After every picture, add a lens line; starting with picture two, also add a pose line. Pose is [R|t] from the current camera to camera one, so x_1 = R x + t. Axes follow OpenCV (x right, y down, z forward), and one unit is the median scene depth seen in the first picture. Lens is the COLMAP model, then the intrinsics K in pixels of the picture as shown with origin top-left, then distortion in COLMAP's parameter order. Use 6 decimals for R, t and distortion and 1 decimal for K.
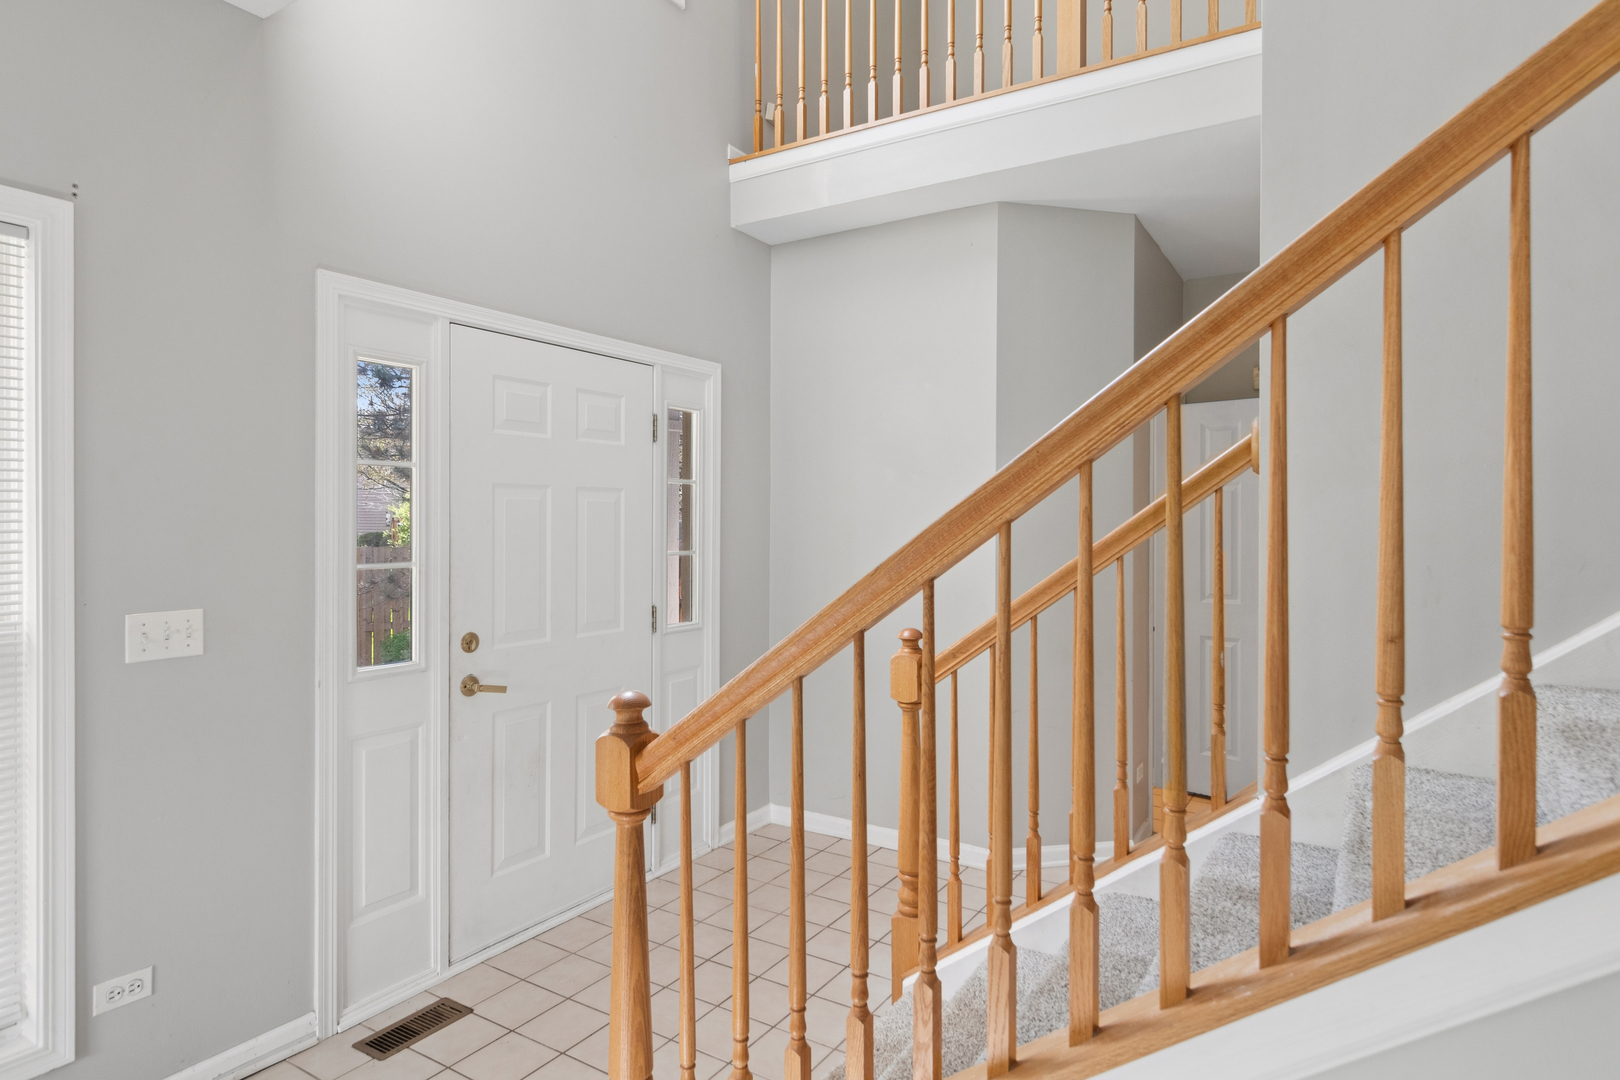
lens RADIAL K [[903.5, 0, 809.1], [0, 903.5, 521.6], [0, 0, 1]] dist [0.004428, 0.001315]
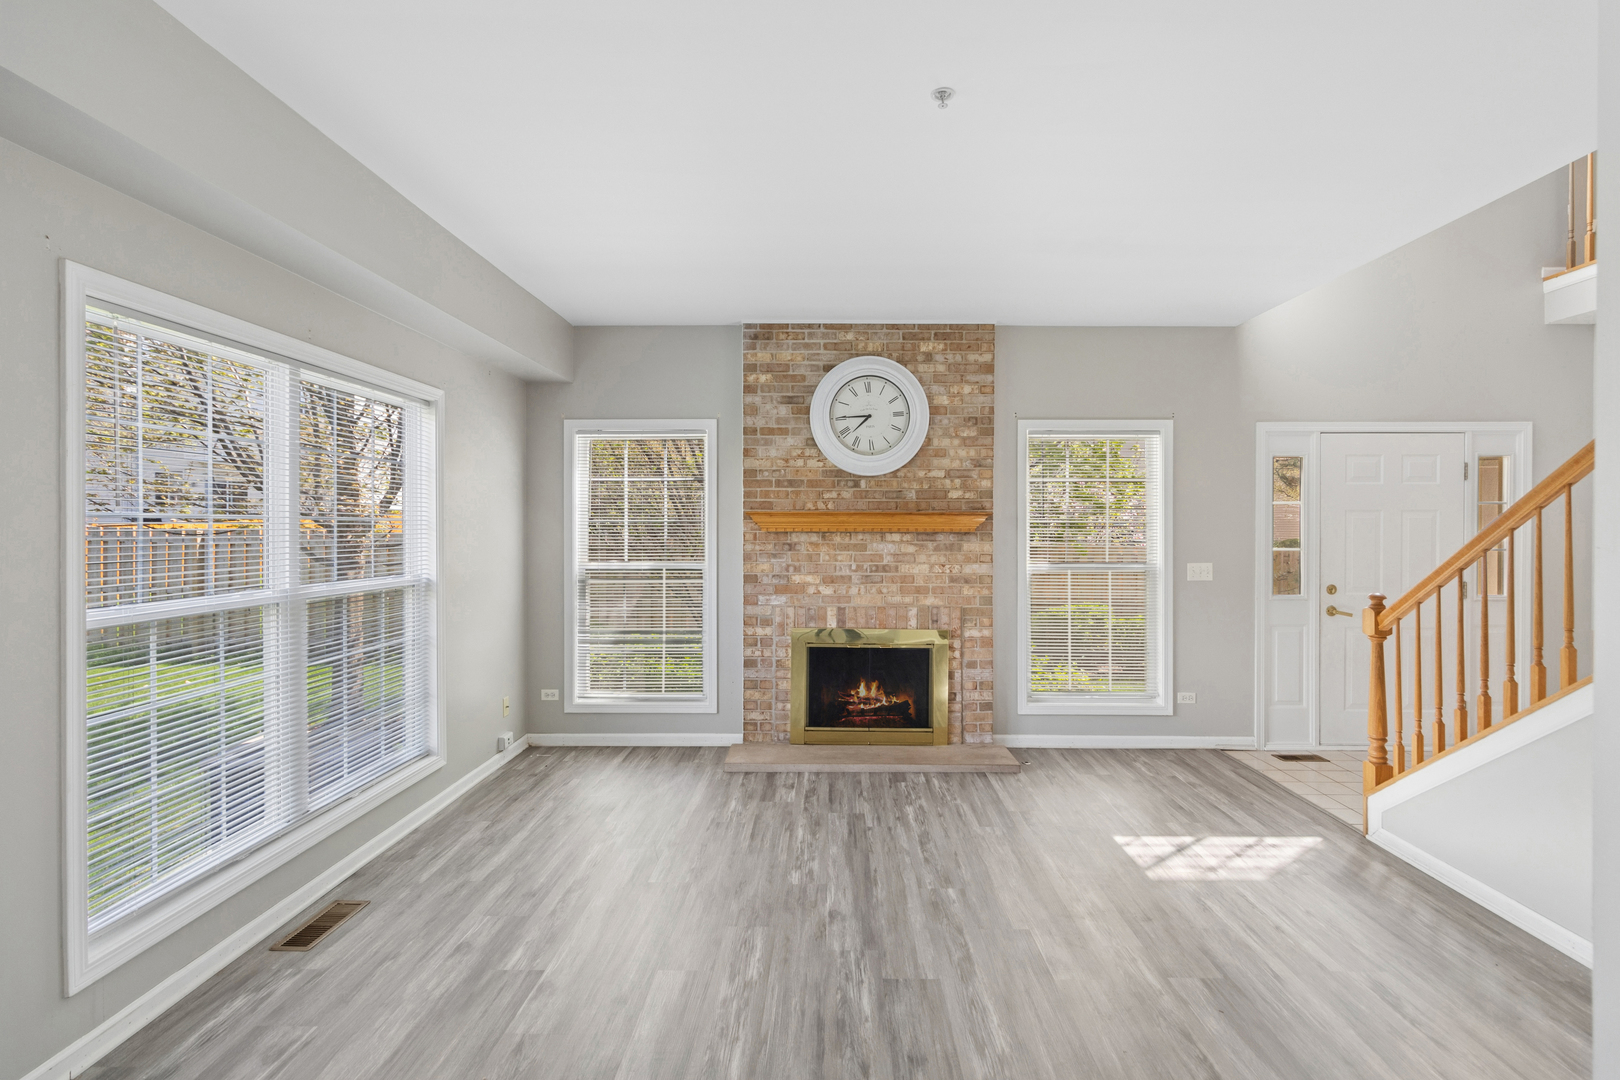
lens RADIAL K [[752.4, 0, 836.3], [0, 752.4, 540.5], [0, 0, 1]] dist [0.001918, 0.000367]
pose [[0.544994, 0.008287, -0.838399, 0.469541], [0.002910, 0.999926, 0.011775, 0.001353], [0.838435, -0.008857, 0.544929, -0.918186]]
